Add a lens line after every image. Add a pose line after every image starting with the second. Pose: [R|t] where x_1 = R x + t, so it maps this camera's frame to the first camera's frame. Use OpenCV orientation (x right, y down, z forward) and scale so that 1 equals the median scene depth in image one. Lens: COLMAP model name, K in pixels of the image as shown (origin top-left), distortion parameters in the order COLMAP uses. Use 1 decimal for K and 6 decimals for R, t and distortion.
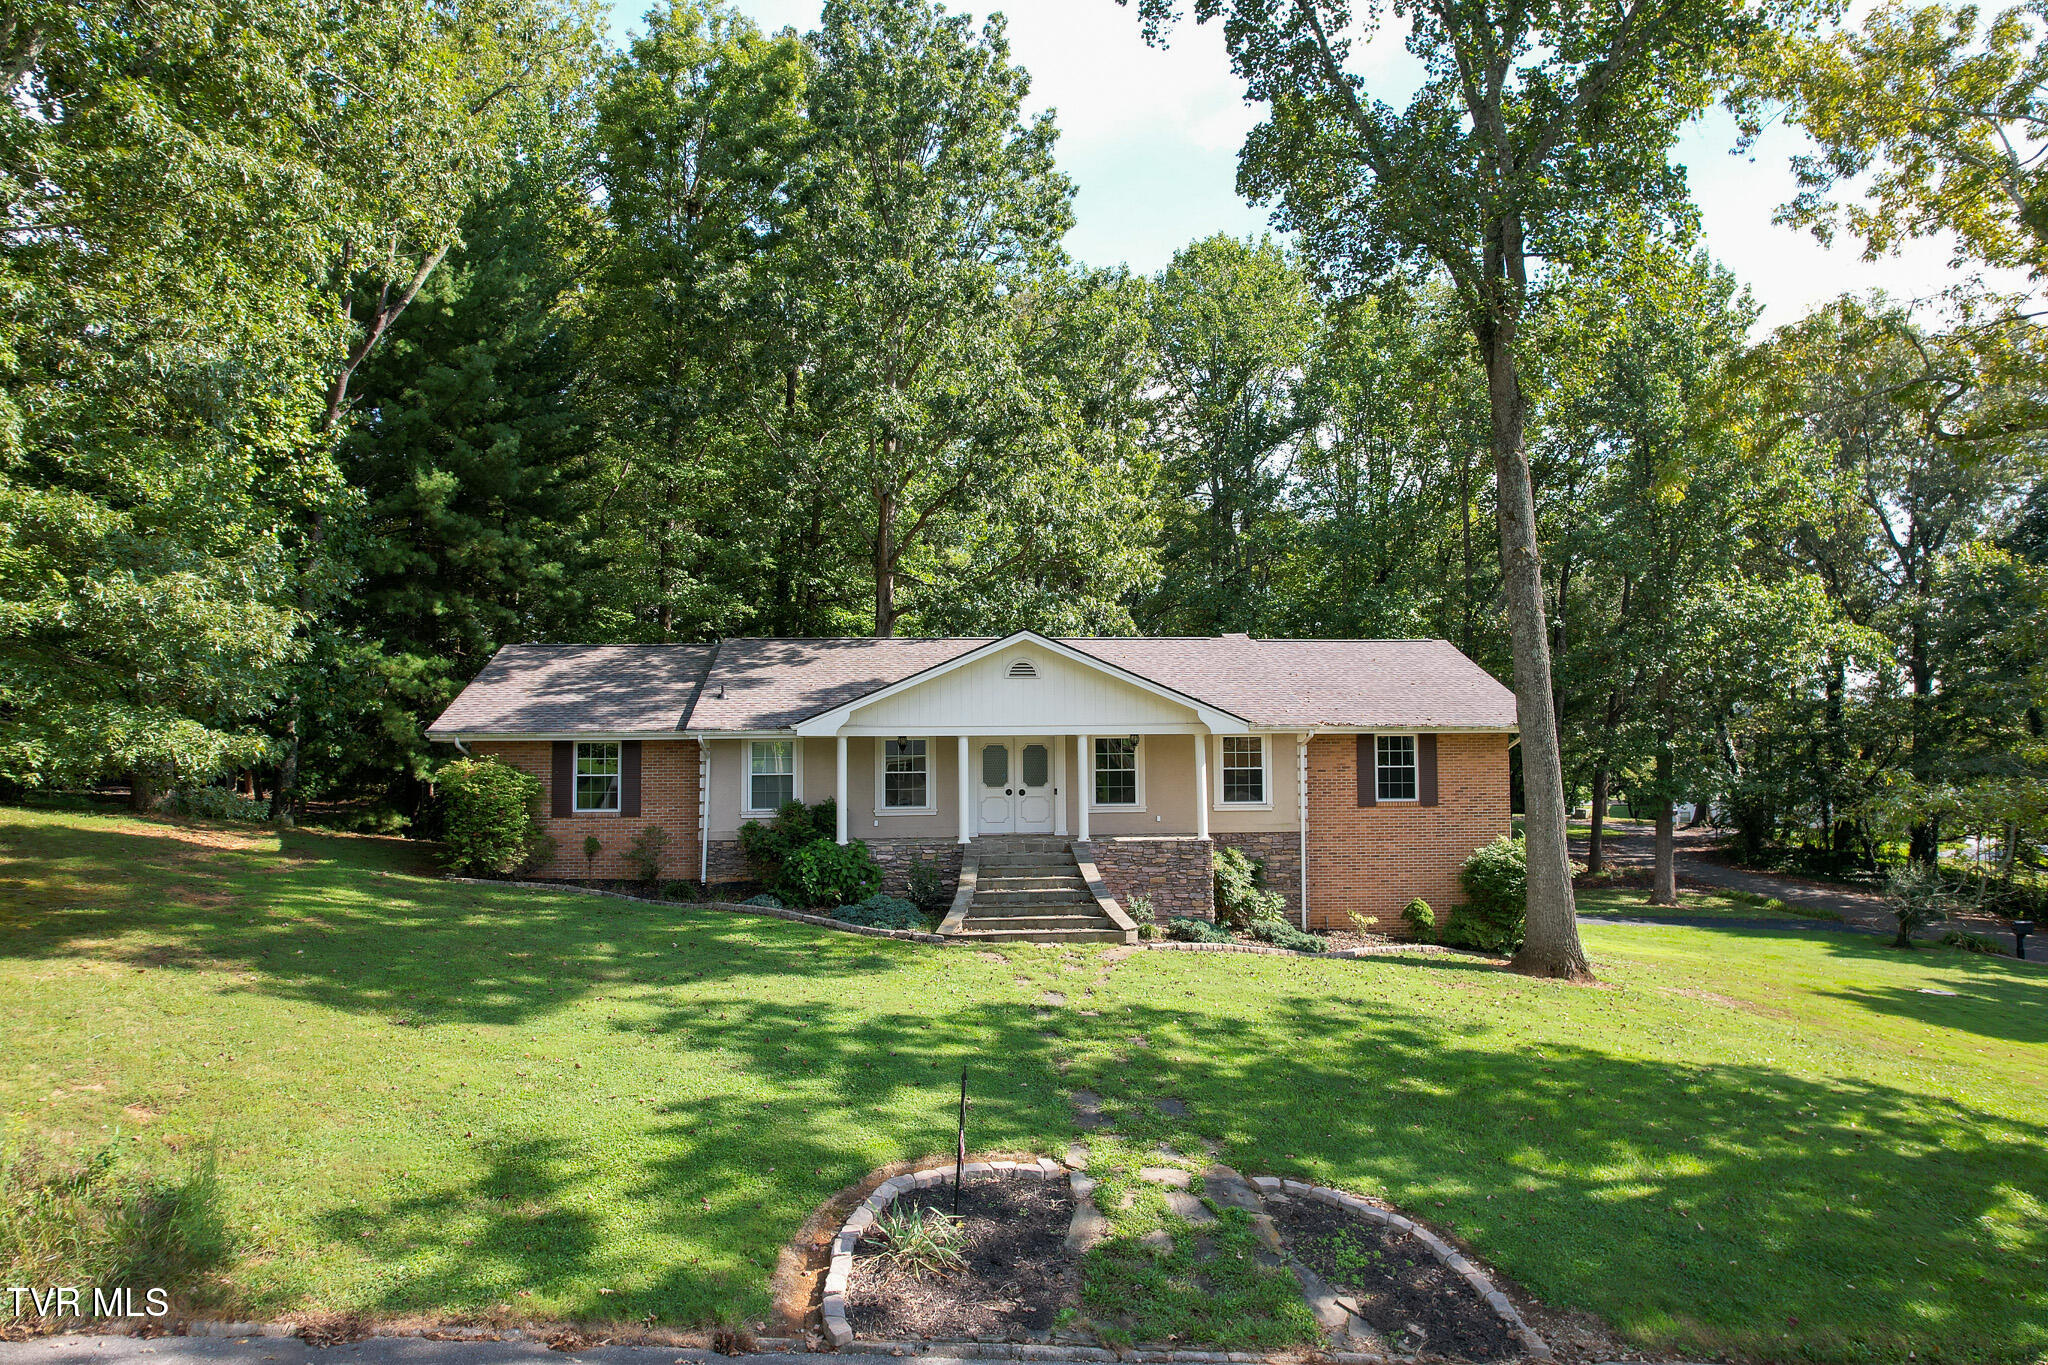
lens RADIAL K [[1326.7, 0, 1024.0], [0, 1326.7, 682.5], [0, 0, 1]] dist [-0.041515, 0.000886]
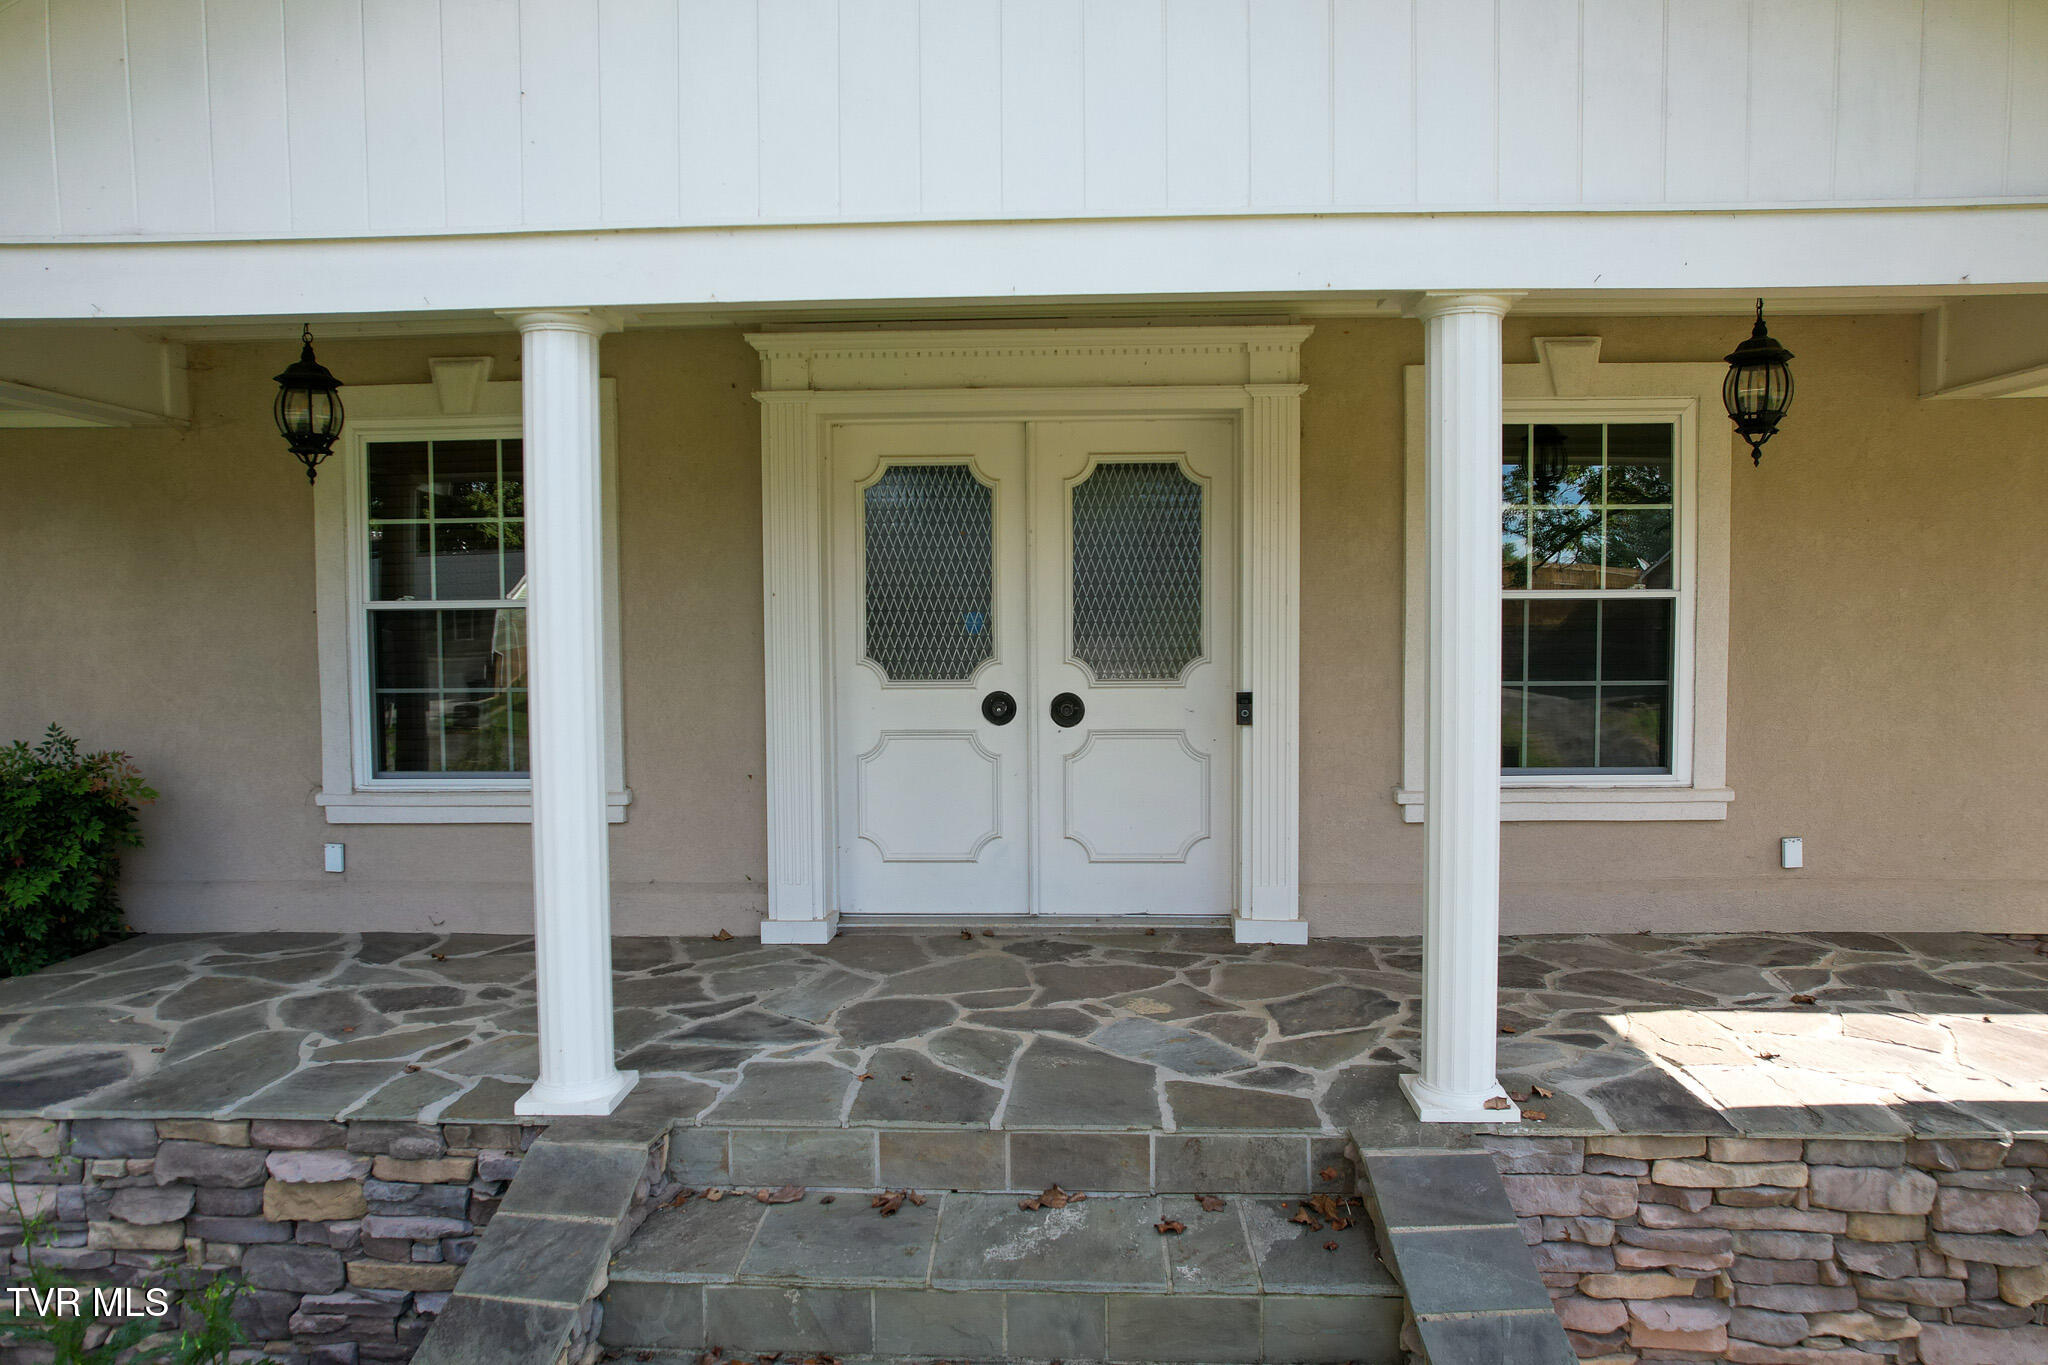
lens RADIAL K [[1317.3, 0, 1024.0], [0, 1317.3, 682.5], [0, 0, 1]] dist [-0.078344, 0.075504]
pose [[0.990772, 0.007207, -0.135345, 0.017605], [0.006966, 0.994558, 0.103953, 0.057368], [0.135358, -0.103936, 0.985330, 0.786110]]
